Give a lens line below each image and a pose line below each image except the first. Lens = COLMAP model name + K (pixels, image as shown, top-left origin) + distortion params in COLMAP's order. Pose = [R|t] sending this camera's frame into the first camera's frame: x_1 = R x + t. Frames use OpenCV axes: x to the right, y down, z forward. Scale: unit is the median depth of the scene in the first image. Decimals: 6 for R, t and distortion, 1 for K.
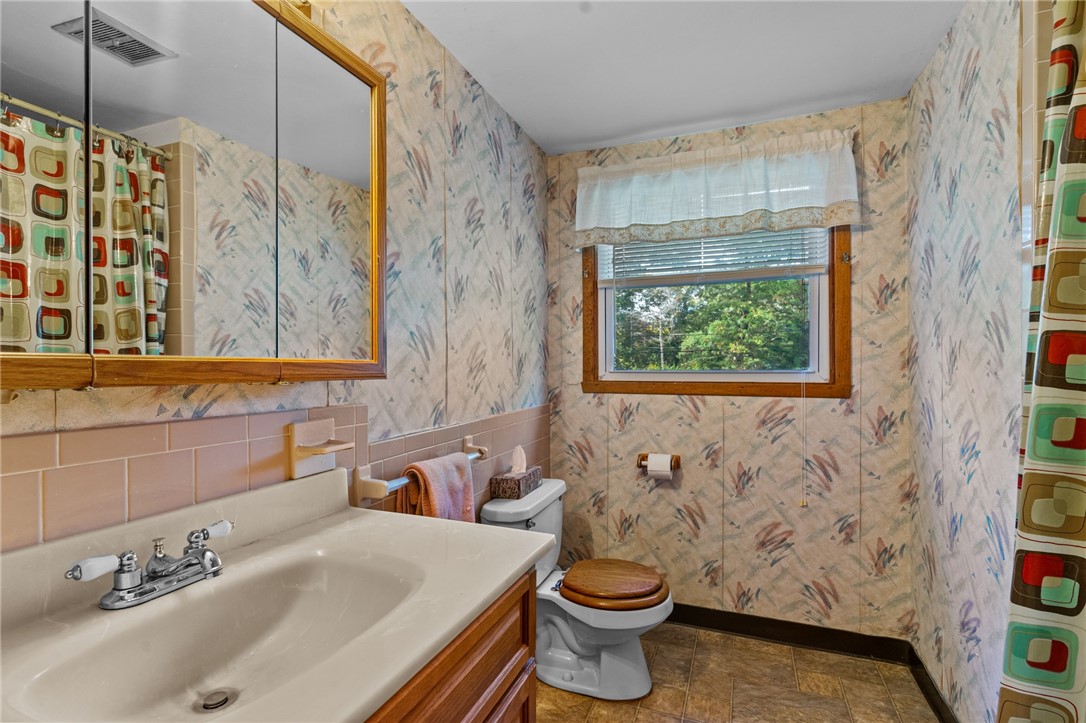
lens RADIAL K [[539.4, 0, 538.3], [0, 539.4, 366.3], [0, 0, 1]] dist [0.000906, 0.000009]
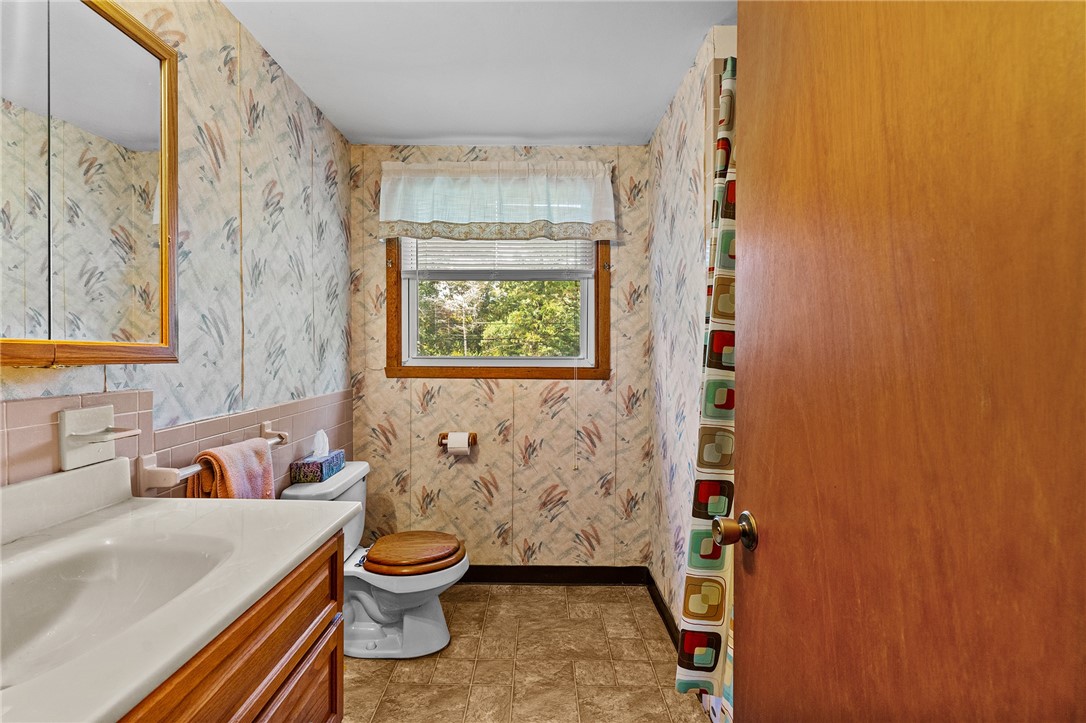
lens RADIAL K [[539.4, 0, 537.8], [0, 539.4, 365.6], [0, 0, 1]] dist [0.000906, 0.000009]
pose [[0.936929, -0.000188, 0.349519, -0.010769], [-0.007733, 0.999744, 0.021266, 0.001728], [-0.349434, -0.022627, 0.936688, -0.107589]]
